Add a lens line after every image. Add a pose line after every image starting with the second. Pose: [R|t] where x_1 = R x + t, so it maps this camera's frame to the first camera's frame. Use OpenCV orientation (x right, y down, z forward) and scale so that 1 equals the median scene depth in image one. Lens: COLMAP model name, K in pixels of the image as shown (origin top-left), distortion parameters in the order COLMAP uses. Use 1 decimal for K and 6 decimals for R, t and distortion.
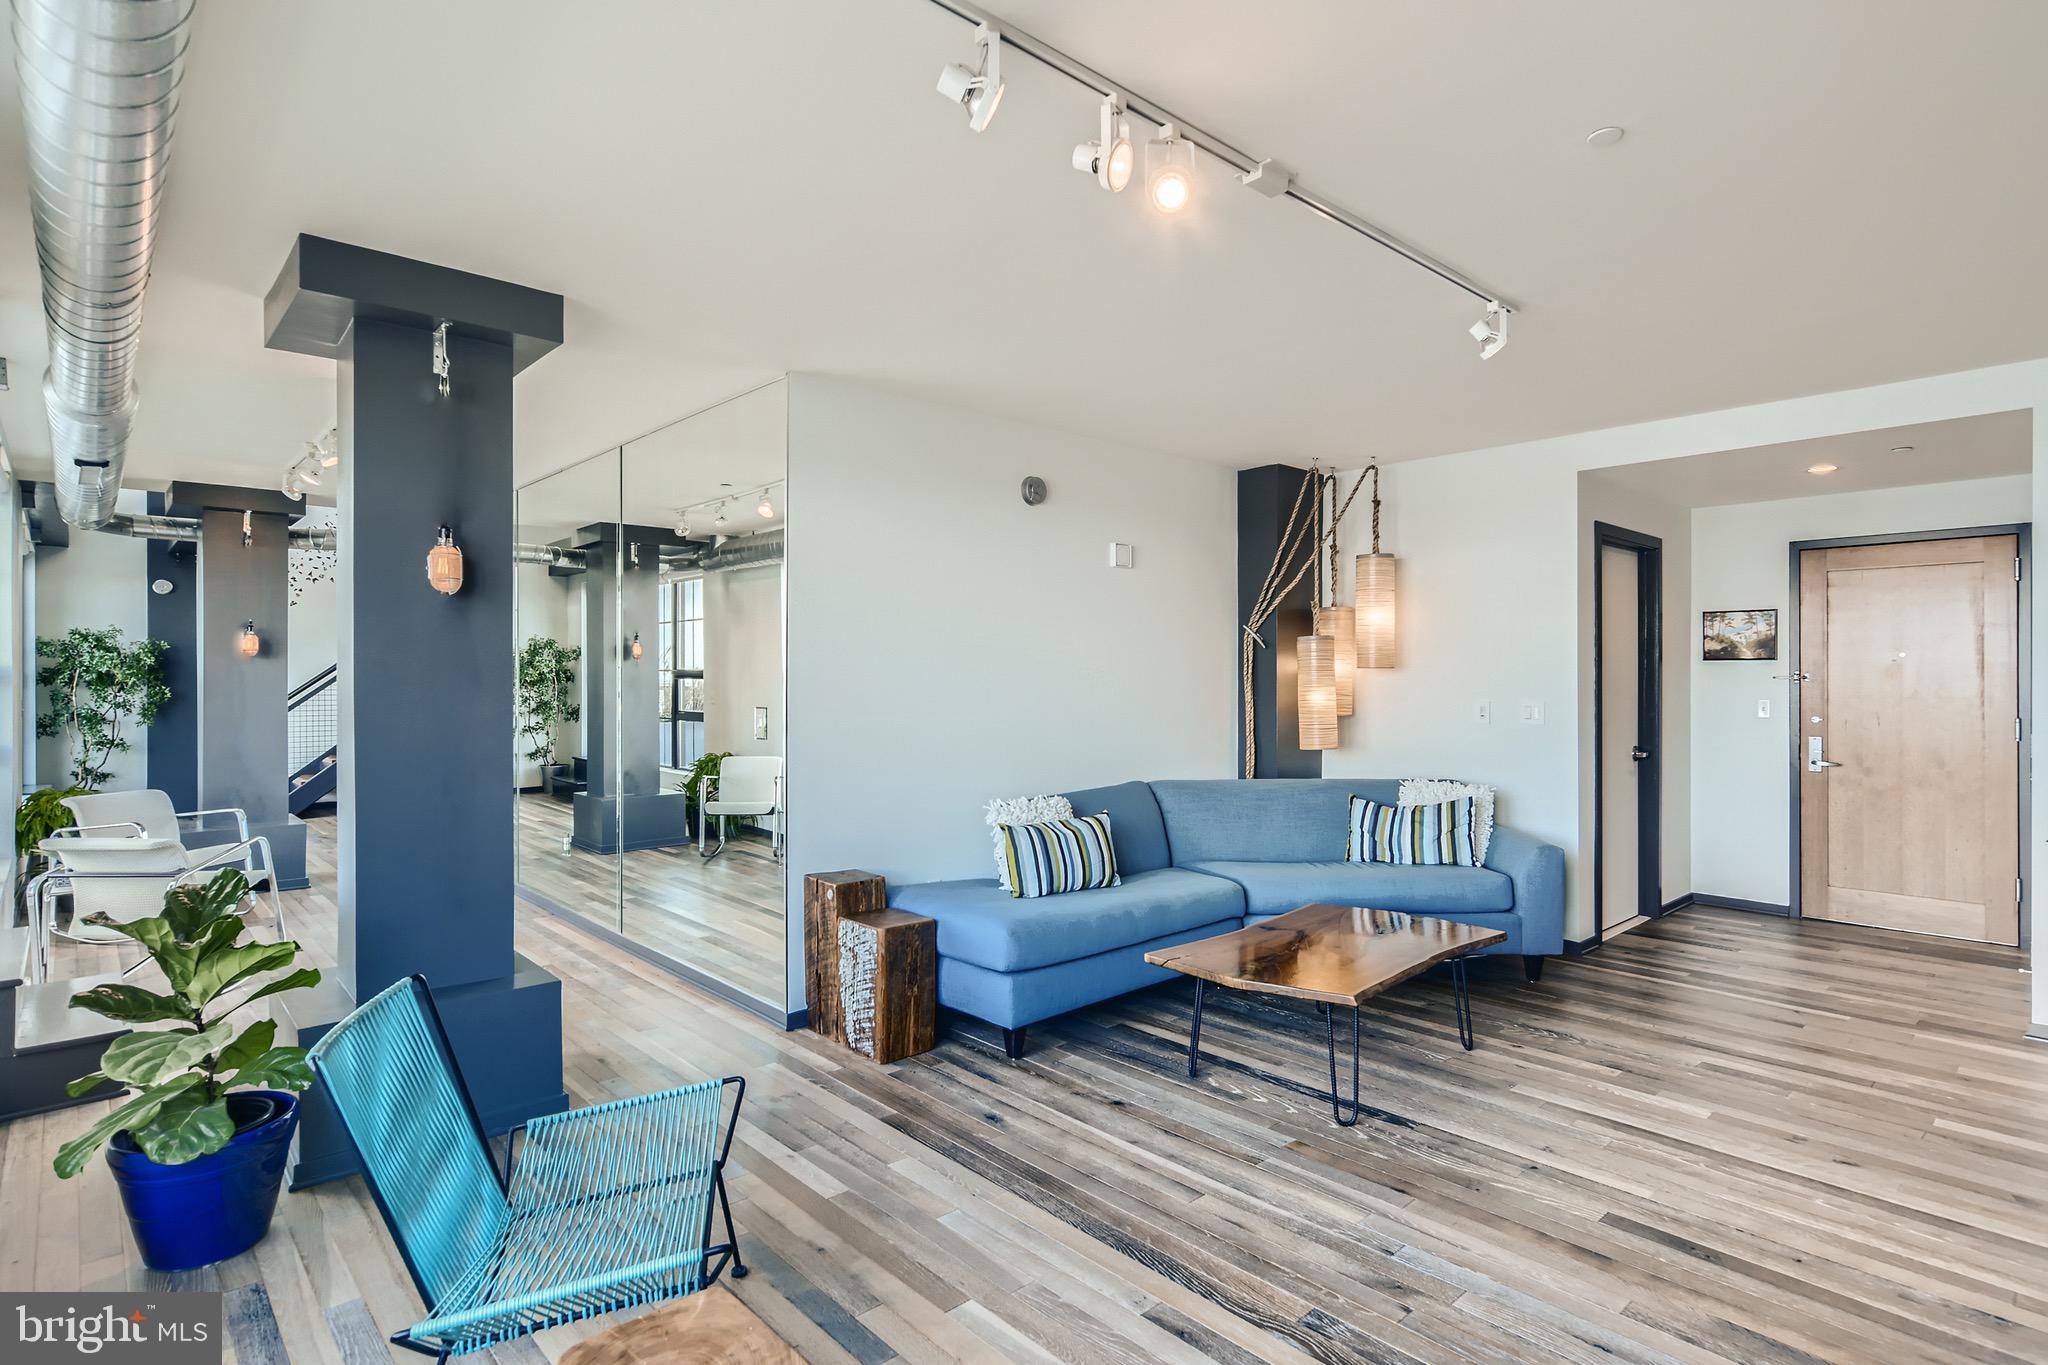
lens RADIAL K [[1045.4, 0, 1035.8], [0, 1045.4, 693.0], [0, 0, 1]] dist [-0.001112, 0.000270]
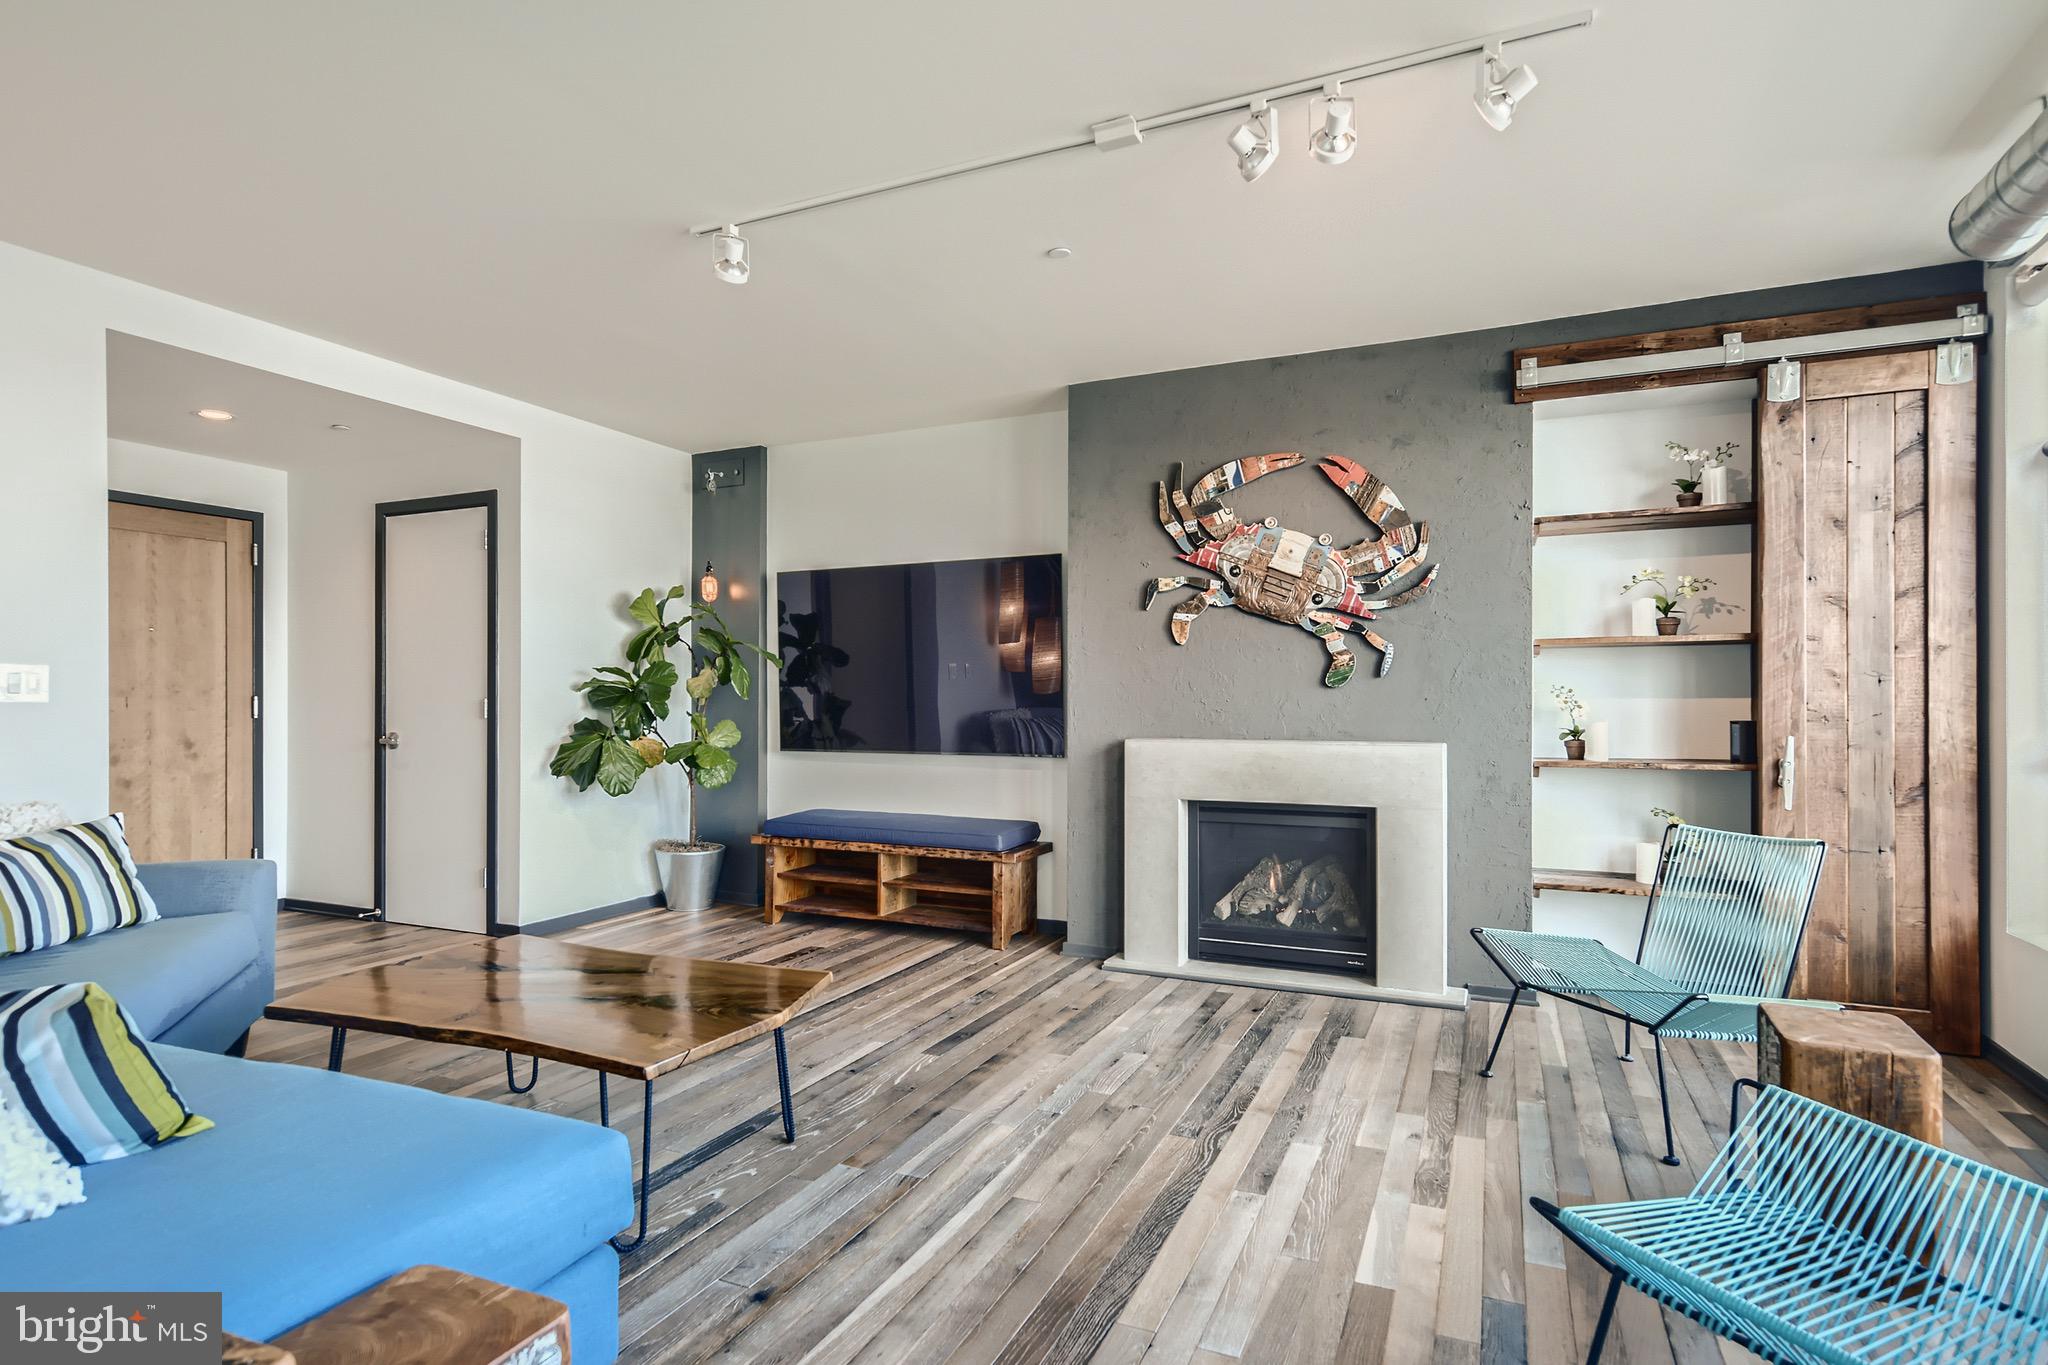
lens RADIAL K [[1045.4, 0, 1035.8], [0, 1045.4, 693.0], [0, 0, 1]] dist [-0.001112, 0.000270]
pose [[-0.392186, 0.007683, 0.919854, -0.618211], [0.015671, 0.999876, -0.001669, 0.066198], [-0.919752, 0.013761, -0.392258, 1.274580]]
